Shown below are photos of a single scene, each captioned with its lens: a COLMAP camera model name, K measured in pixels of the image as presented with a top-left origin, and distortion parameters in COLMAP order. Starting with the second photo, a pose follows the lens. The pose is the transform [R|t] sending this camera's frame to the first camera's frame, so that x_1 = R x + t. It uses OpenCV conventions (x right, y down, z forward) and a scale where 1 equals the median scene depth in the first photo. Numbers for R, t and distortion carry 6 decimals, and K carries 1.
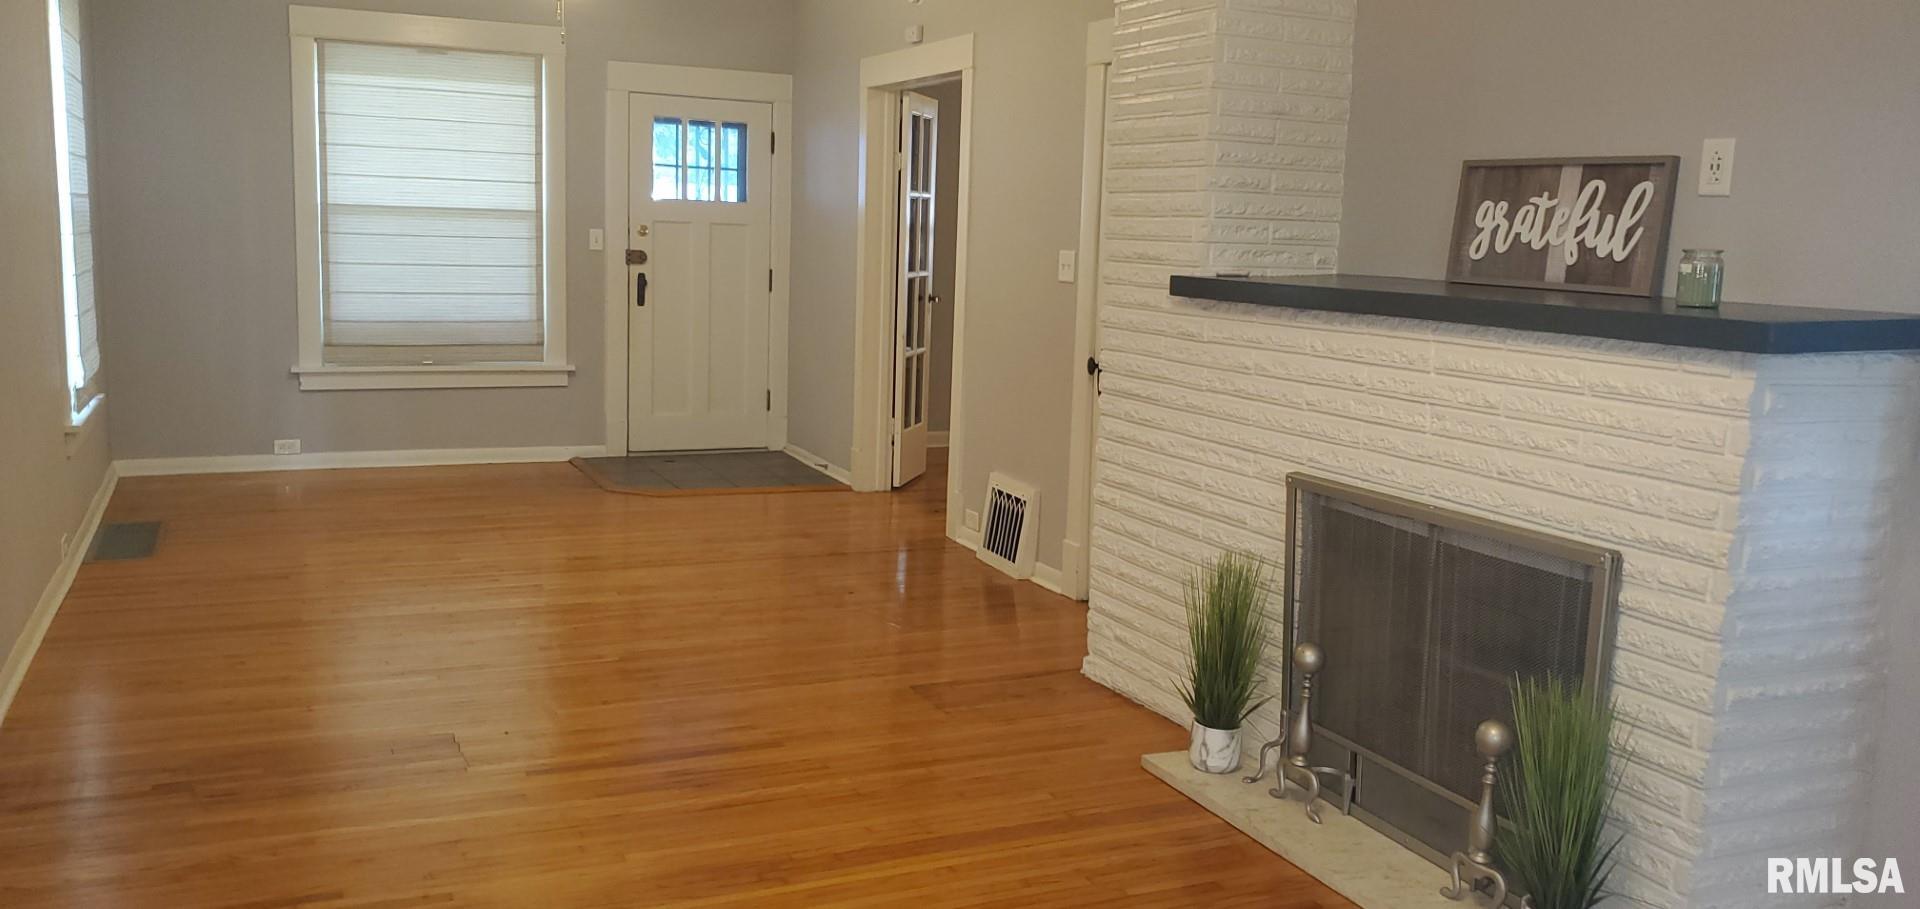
lens RADIAL K [[1501.6, 0, 972.5], [0, 1501.6, 441.1], [0, 0, 1]] dist [0.079884, -0.116389]
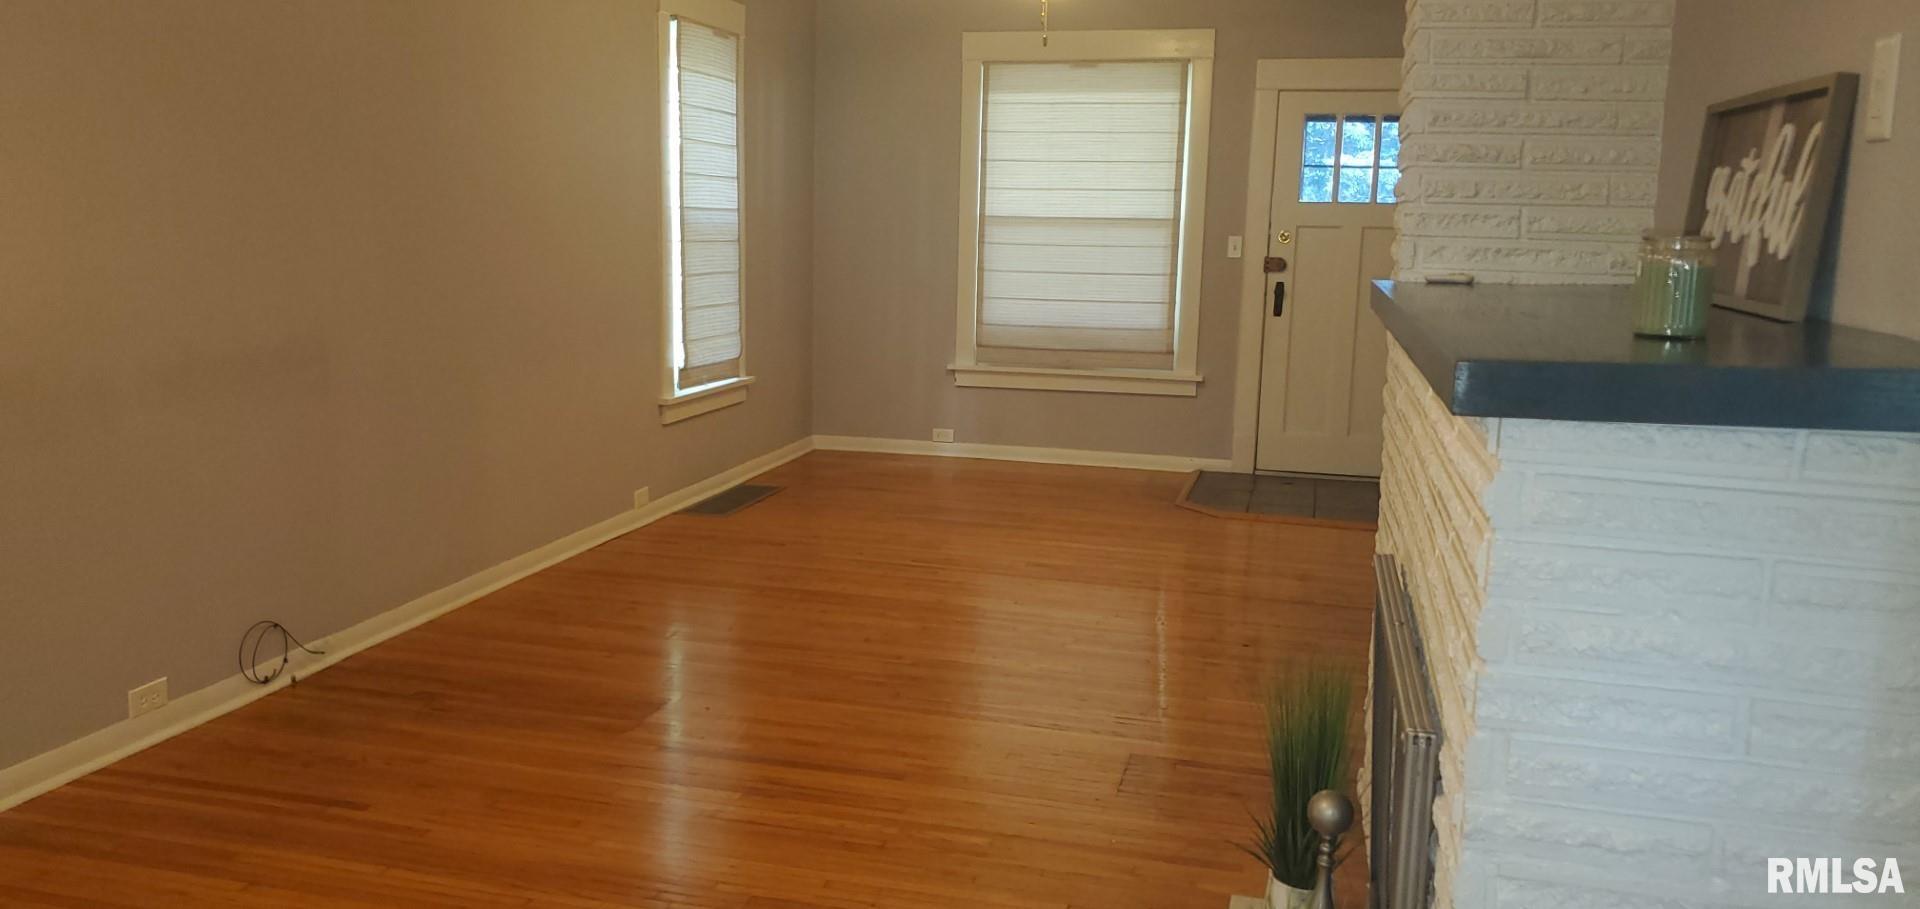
lens RADIAL K [[1501.6, 0, 953.3], [0, 1501.6, 467.4], [0, 0, 1]] dist [0.079884, -0.116389]
pose [[0.775116, 0.089304, -0.625476, 0.235354], [-0.084910, 0.995704, 0.036941, -0.014047], [0.626088, 0.024476, 0.779368, 0.144680]]
